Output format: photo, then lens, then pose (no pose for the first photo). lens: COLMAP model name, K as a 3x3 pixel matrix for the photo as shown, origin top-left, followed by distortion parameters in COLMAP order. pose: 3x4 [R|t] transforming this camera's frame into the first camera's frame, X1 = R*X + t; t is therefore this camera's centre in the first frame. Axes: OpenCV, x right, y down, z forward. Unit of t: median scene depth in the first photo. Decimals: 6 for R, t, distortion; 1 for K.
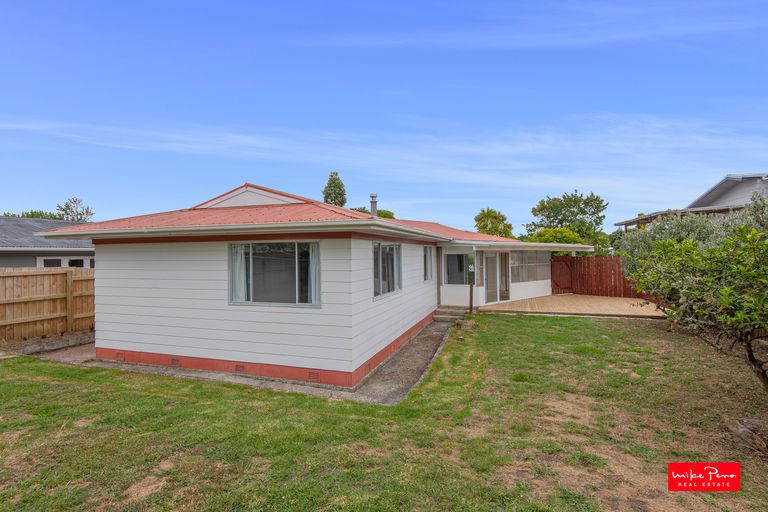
lens RADIAL K [[382.4, 0, 385.2], [0, 382.4, 254.9], [0, 0, 1]] dist [0.004512, 0.000068]
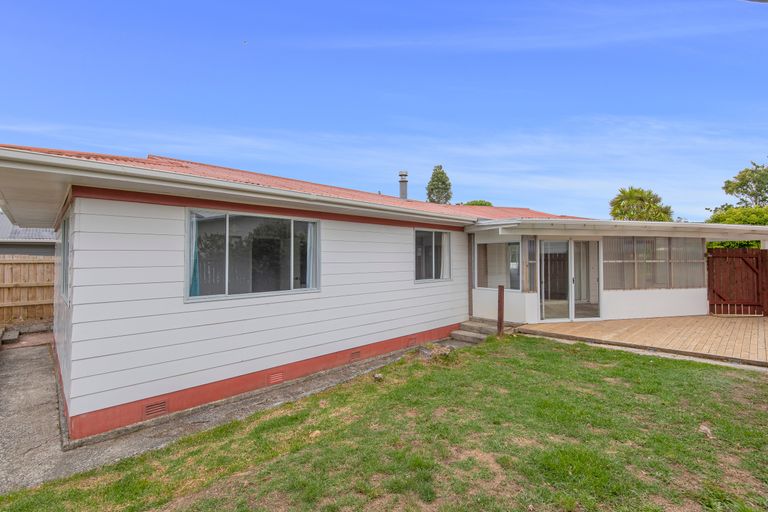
lens RADIAL K [[353.2, 0, 382.9], [0, 353.2, 255.9], [0, 0, 1]] dist [0.020252, -0.000195]
pose [[0.888261, -0.000388, -0.459339, 0.287365], [-0.004040, 0.999954, -0.008655, 0.025795], [0.459321, 0.009544, 0.888219, 0.337517]]
